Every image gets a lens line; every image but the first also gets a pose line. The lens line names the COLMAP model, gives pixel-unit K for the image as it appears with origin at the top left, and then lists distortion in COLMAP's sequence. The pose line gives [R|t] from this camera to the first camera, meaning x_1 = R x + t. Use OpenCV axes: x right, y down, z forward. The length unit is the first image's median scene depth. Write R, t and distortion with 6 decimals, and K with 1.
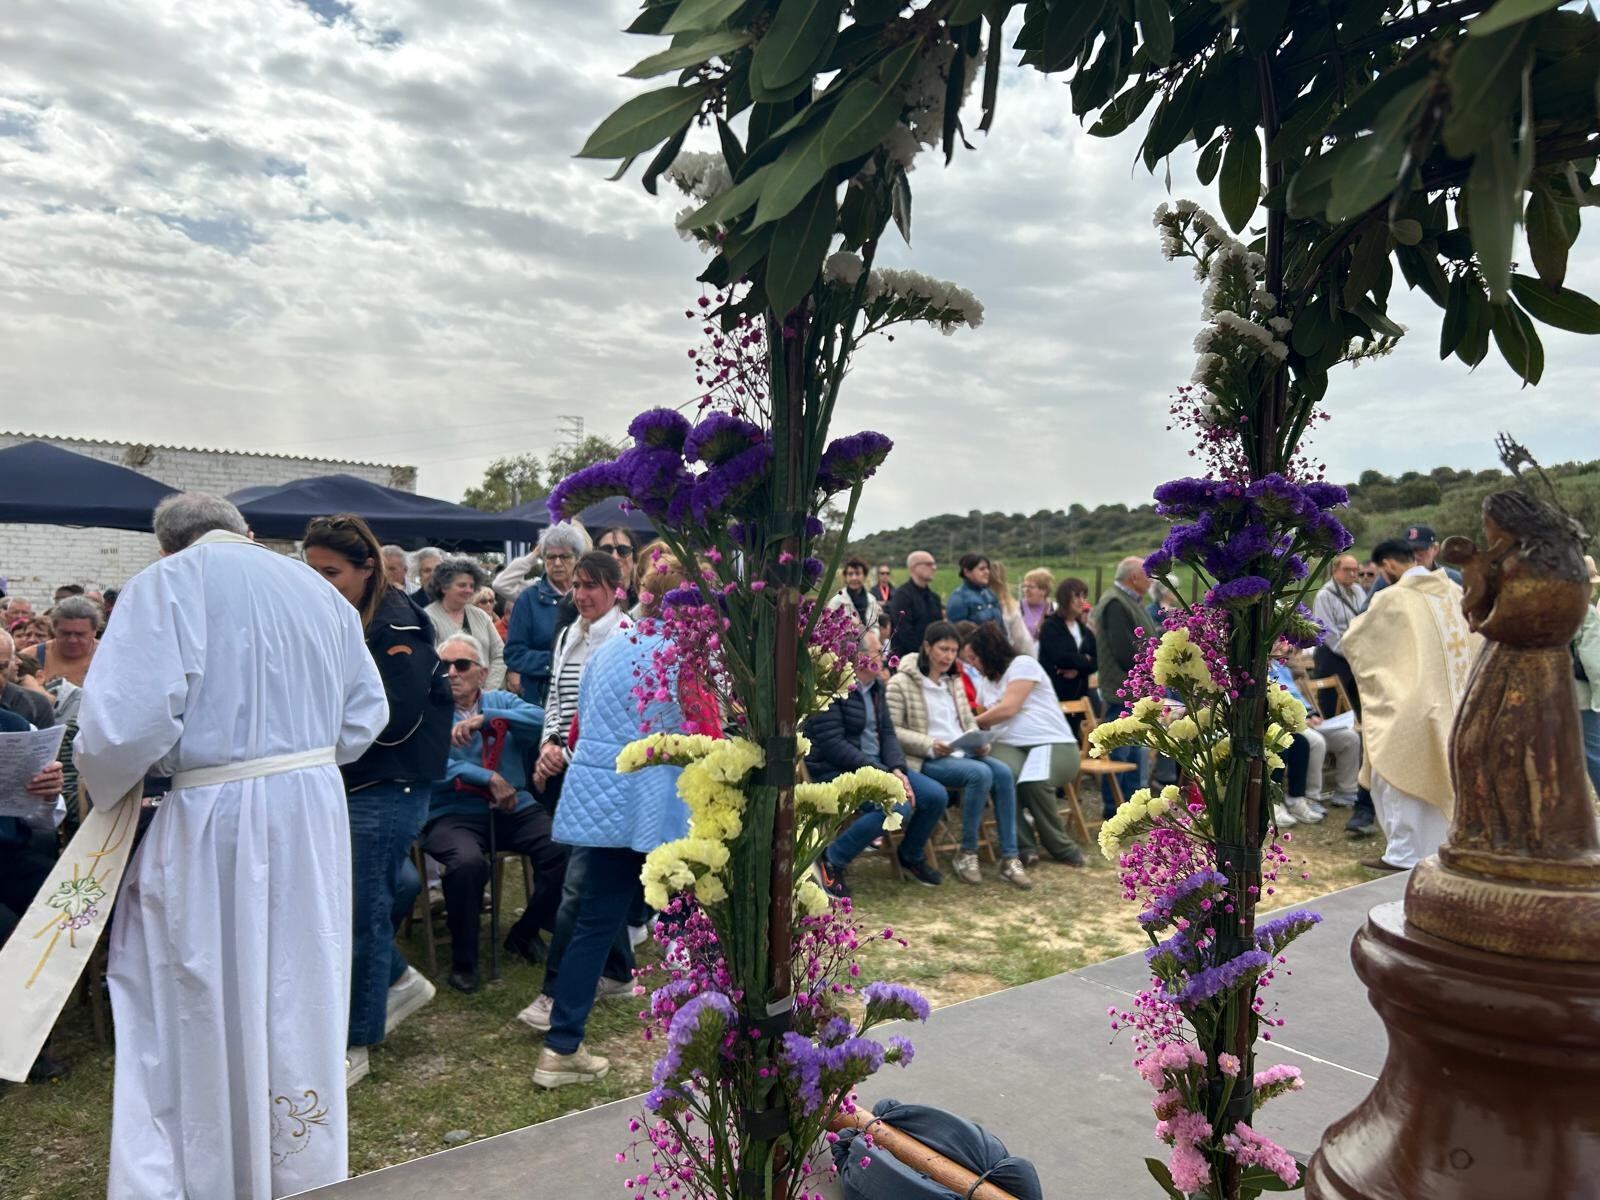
lens RADIAL K [[1259.4, 0, 835.9], [0, 1259.4, 608.3], [0, 0, 1]] dist [0.094923, -0.115452]
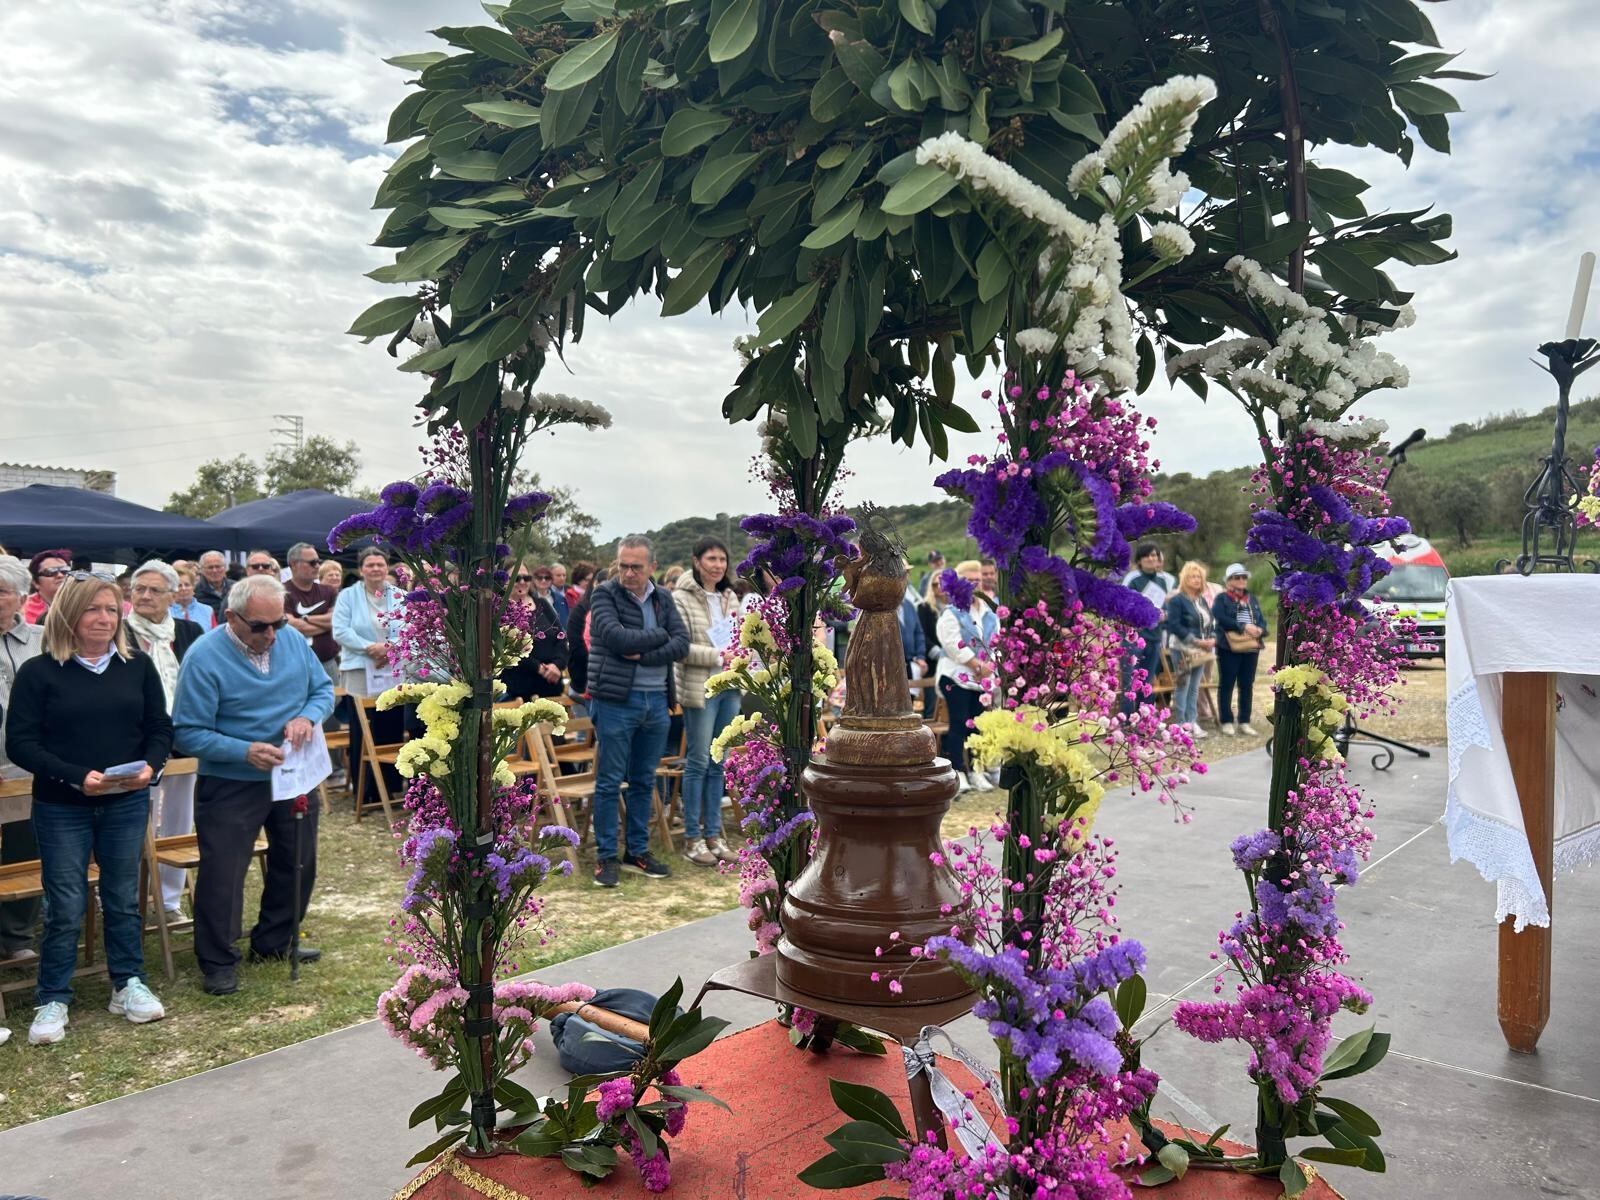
lens RADIAL K [[1259.4, 0, 835.9], [0, 1259.4, 608.3], [0, 0, 1]] dist [0.094923, -0.115452]
pose [[0.980497, -0.023319, 0.195147, 0.082780], [0.023599, 0.999721, 0.000891, 0.017715], [-0.195113, 0.003731, 0.980774, -0.676856]]
